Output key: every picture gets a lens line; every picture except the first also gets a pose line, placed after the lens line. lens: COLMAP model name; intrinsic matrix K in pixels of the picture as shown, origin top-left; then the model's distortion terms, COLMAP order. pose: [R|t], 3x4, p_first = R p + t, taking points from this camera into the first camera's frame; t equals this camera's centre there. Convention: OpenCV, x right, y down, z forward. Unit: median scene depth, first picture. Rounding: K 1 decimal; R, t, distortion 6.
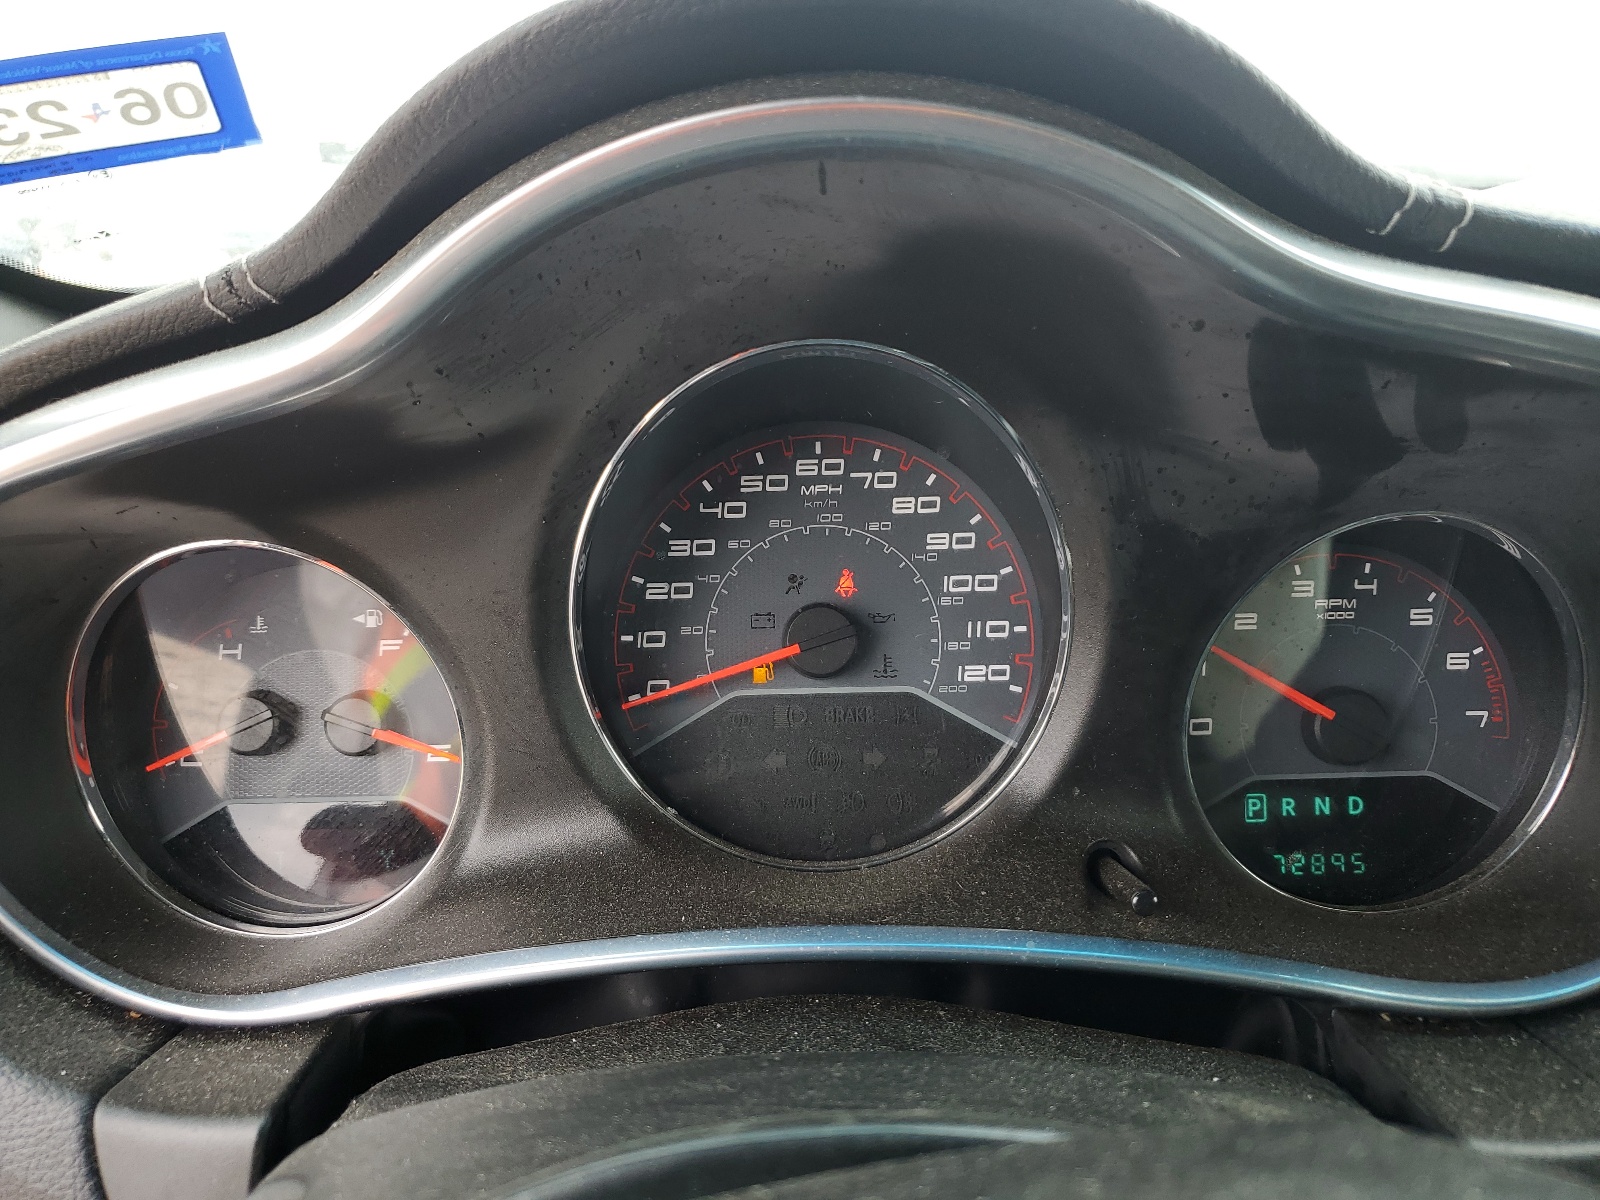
lens RADIAL K [[1208.8, 0, 800.1], [0, 1208.8, 599.4], [0, 0, 1]] dist [-0.013887, -0.006141]
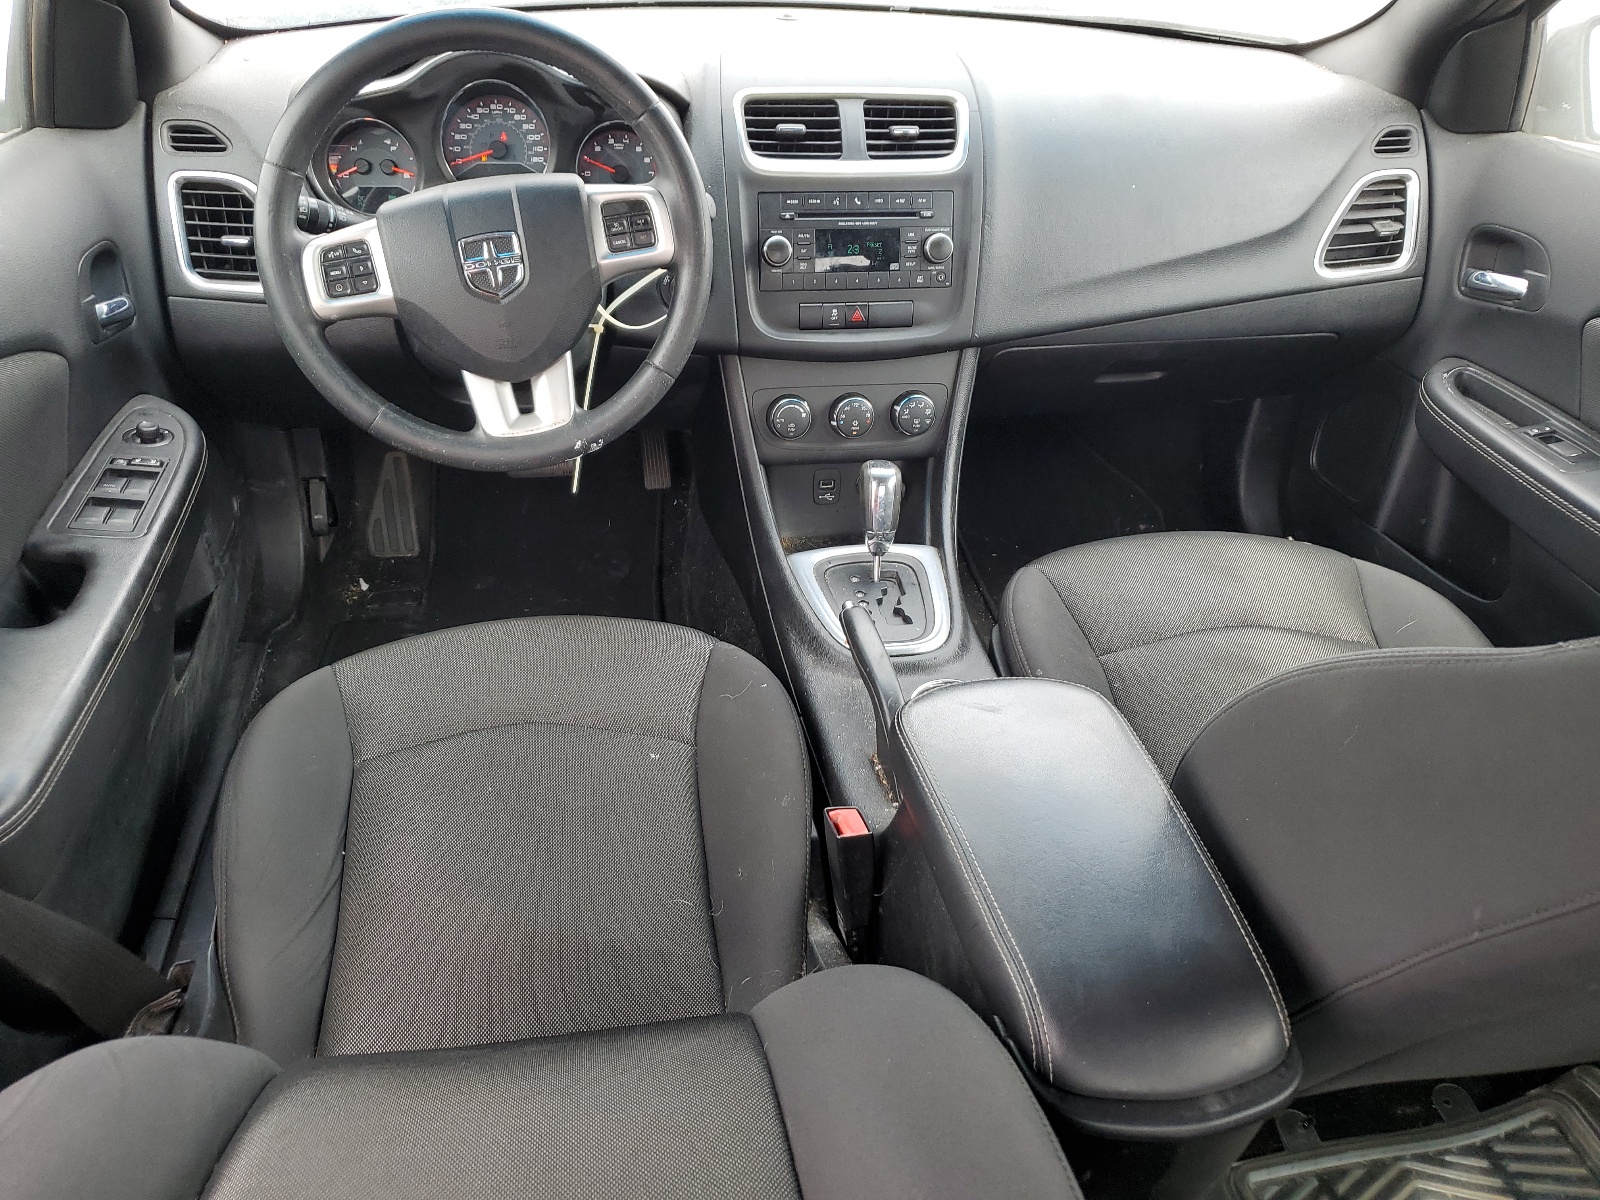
lens RADIAL K [[1208.8, 0, 798.6], [0, 1208.8, 601.5], [0, 0, 1]] dist [-0.013887, -0.006141]
pose [[0.981924, -0.030116, 0.186865, 0.213925], [-0.021293, 0.963418, 0.267155, 0.405495], [-0.188075, -0.266305, 0.945362, -3.602583]]
